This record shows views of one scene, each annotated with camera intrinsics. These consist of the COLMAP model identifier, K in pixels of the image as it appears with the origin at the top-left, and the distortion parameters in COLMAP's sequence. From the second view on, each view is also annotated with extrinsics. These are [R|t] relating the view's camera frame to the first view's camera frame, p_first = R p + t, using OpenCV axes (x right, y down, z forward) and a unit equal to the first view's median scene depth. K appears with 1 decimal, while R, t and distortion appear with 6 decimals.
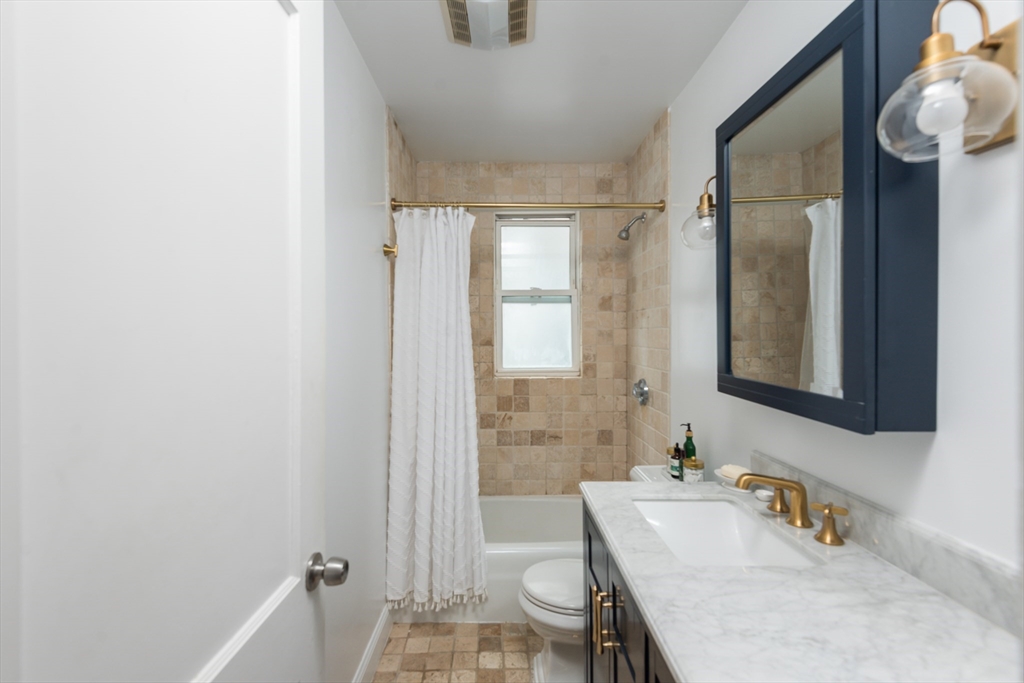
lens RADIAL K [[473.9, 0, 523.6], [0, 473.9, 340.3], [0, 0, 1]] dist [0.035382, -0.022407]
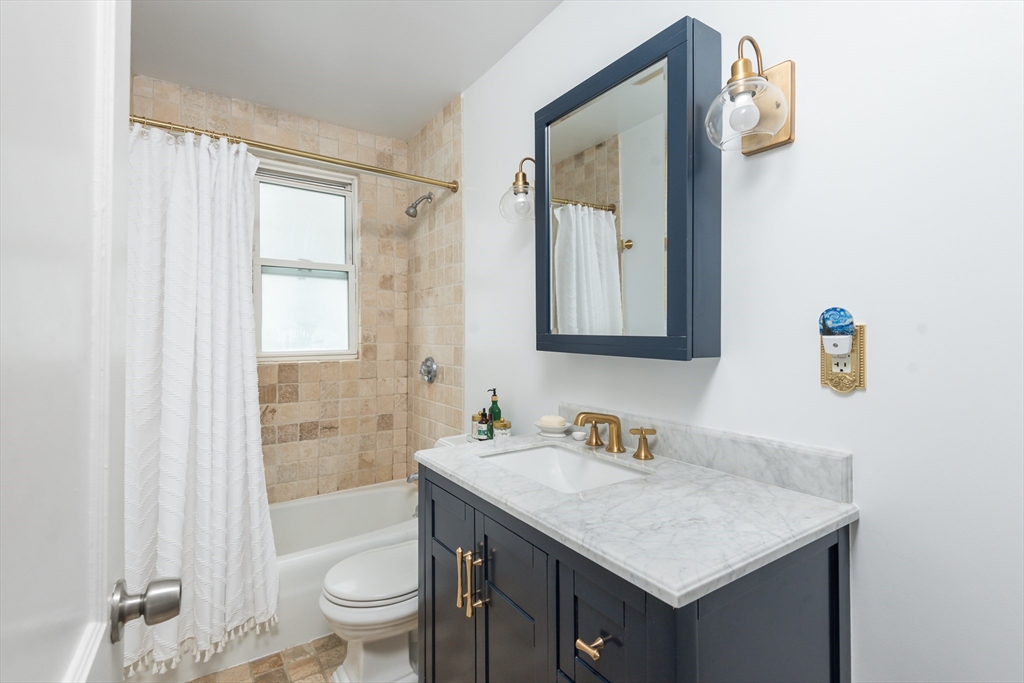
lens RADIAL K [[459.3, 0, 503.8], [0, 459.3, 341.6], [0, 0, 1]] dist [0.043236, -0.033054]
pose [[0.836370, -0.000806, 0.548165, -0.164720], [0.010845, 0.999828, -0.015076, 0.069443], [-0.548058, 0.018554, 0.836235, 0.102368]]
